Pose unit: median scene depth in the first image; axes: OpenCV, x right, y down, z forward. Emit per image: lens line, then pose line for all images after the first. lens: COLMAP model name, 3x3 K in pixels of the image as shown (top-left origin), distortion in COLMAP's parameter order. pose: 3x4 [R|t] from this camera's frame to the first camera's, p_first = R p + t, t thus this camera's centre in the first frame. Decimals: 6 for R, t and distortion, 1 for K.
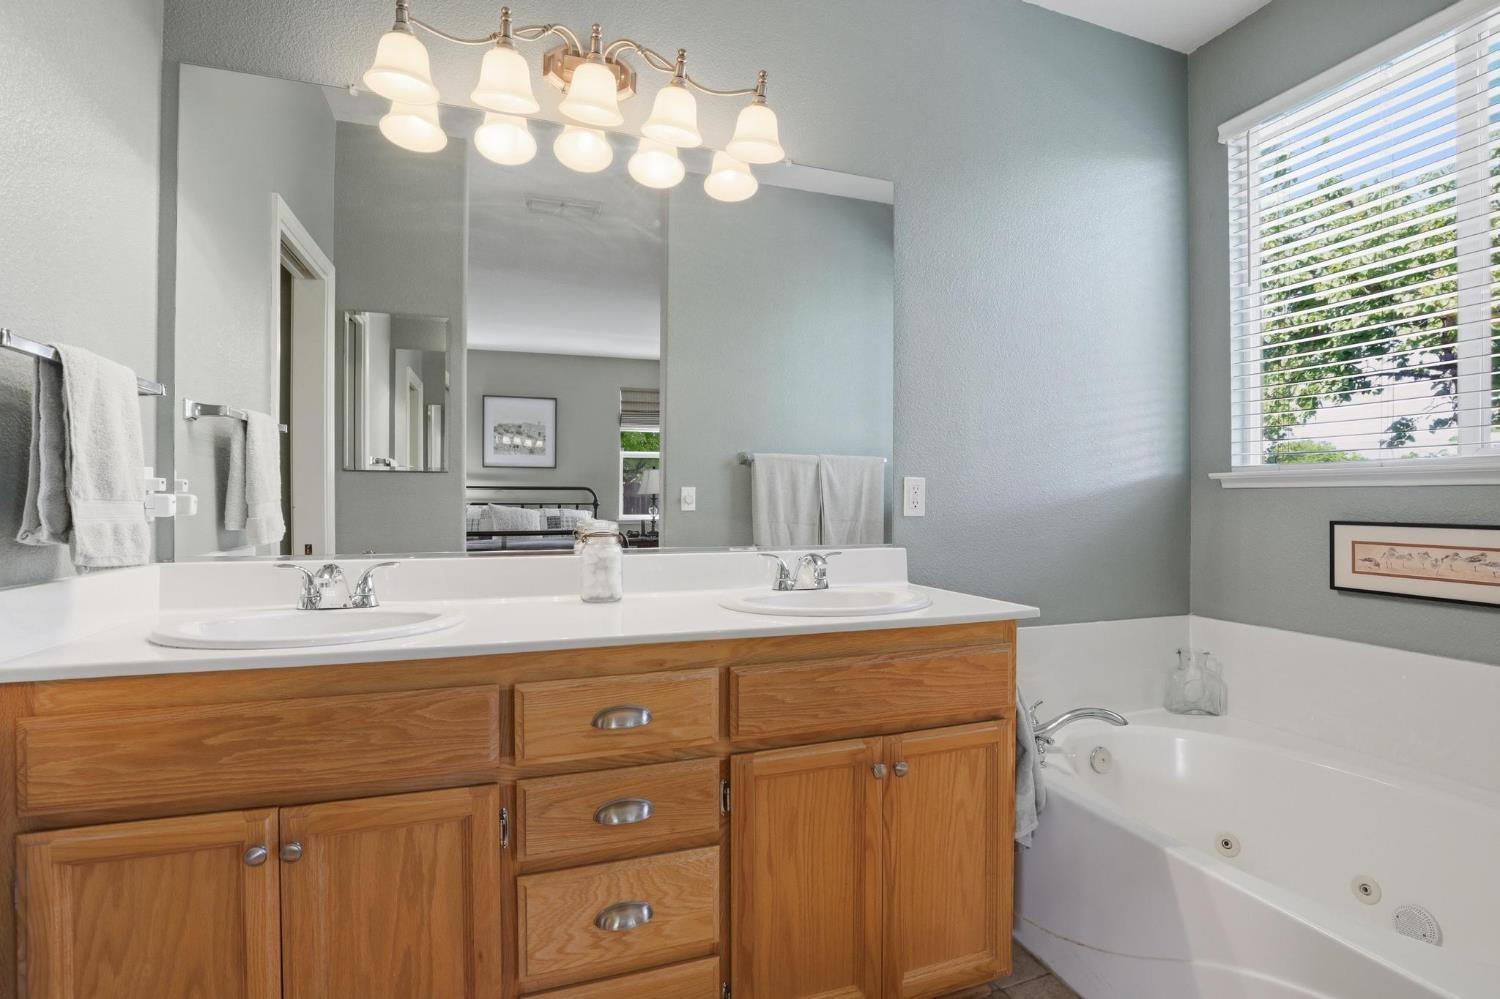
lens RADIAL K [[697.1, 0, 752.0], [0, 697.1, 497.8], [0, 0, 1]] dist [-0.036406, 0.007642]
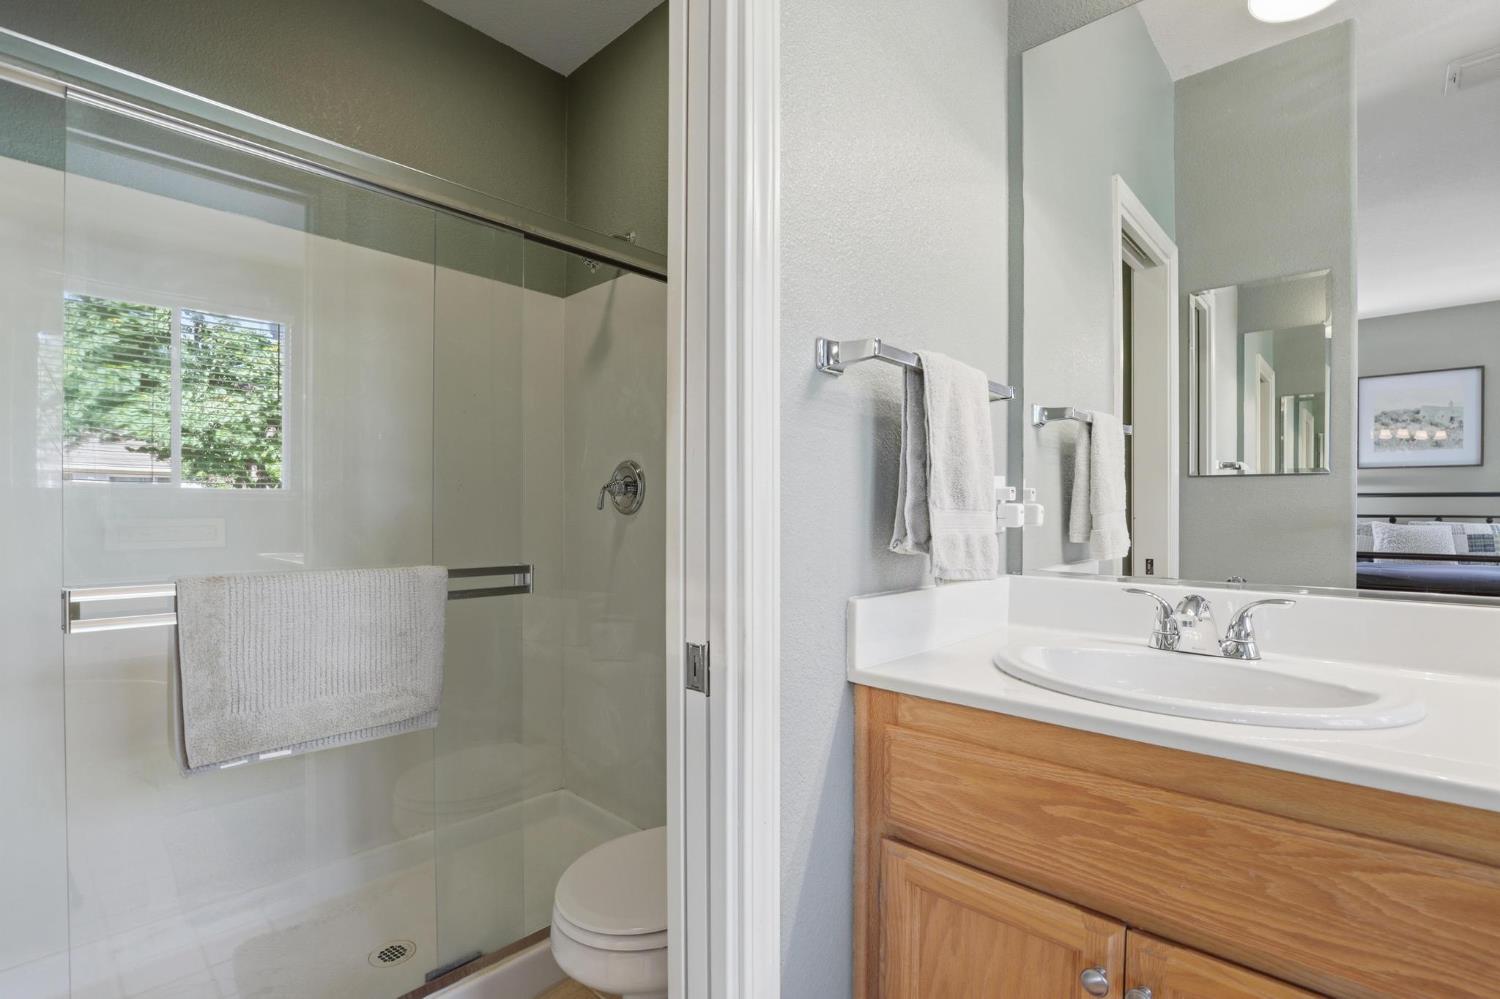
lens RADIAL K [[697.1, 0, 753.0], [0, 697.1, 531.1], [0, 0, 1]] dist [-0.036406, 0.007642]
pose [[0.468910, 0.025619, -0.882874, -0.177129], [0.003270, 0.999522, 0.030740, 0.002082], [0.883240, -0.017302, 0.468602, 0.223622]]
